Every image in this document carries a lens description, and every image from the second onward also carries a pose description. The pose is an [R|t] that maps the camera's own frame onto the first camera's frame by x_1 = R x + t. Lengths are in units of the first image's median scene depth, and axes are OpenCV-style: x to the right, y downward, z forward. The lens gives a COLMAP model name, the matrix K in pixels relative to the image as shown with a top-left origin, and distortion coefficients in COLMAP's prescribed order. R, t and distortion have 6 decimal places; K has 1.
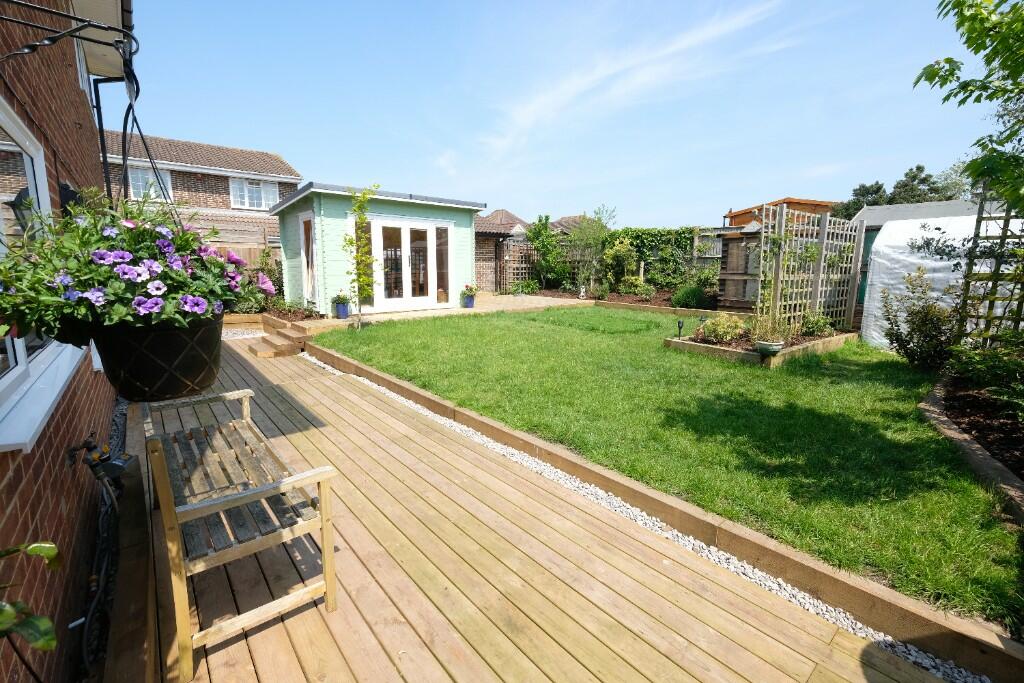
lens RADIAL K [[443.6, 0, 510.6], [0, 443.6, 335.4], [0, 0, 1]] dist [-0.000661, -0.000332]
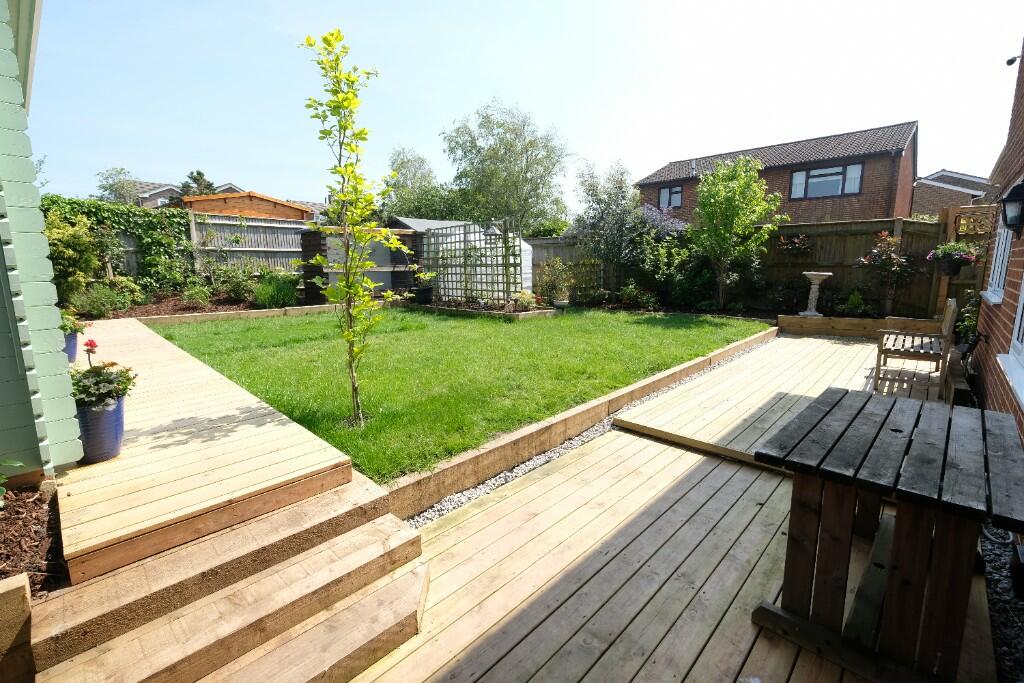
lens RADIAL K [[443.6, 0, 510.6], [0, 443.6, 335.4], [0, 0, 1]] dist [-0.000661, -0.000332]
pose [[-0.105466, -0.164831, 0.980667, -0.510117], [0.162090, 0.970129, 0.180491, -0.091656], [-0.981124, 0.177992, -0.075598, 0.618836]]
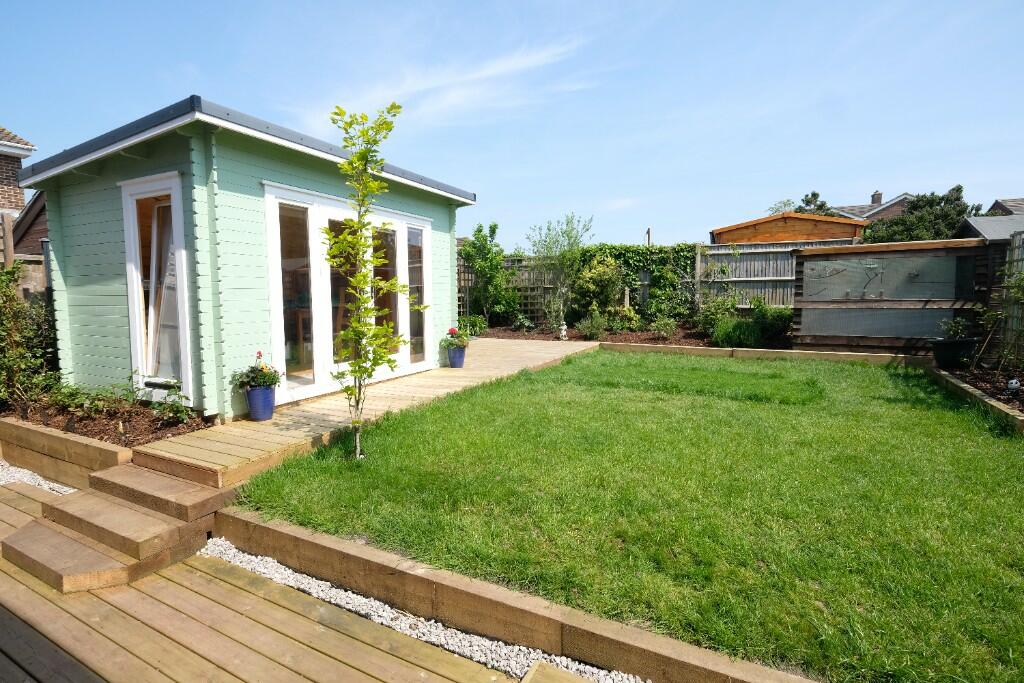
lens RADIAL K [[493.5, 0, 509.6], [0, 493.5, 334.6], [0, 0, 1]] dist [0.001533, 0.000352]
pose [[0.926545, -0.044190, 0.373580, -0.269857], [0.071891, 0.995574, -0.060537, -0.060548], [-0.369251, 0.082947, 0.925620, 0.367751]]
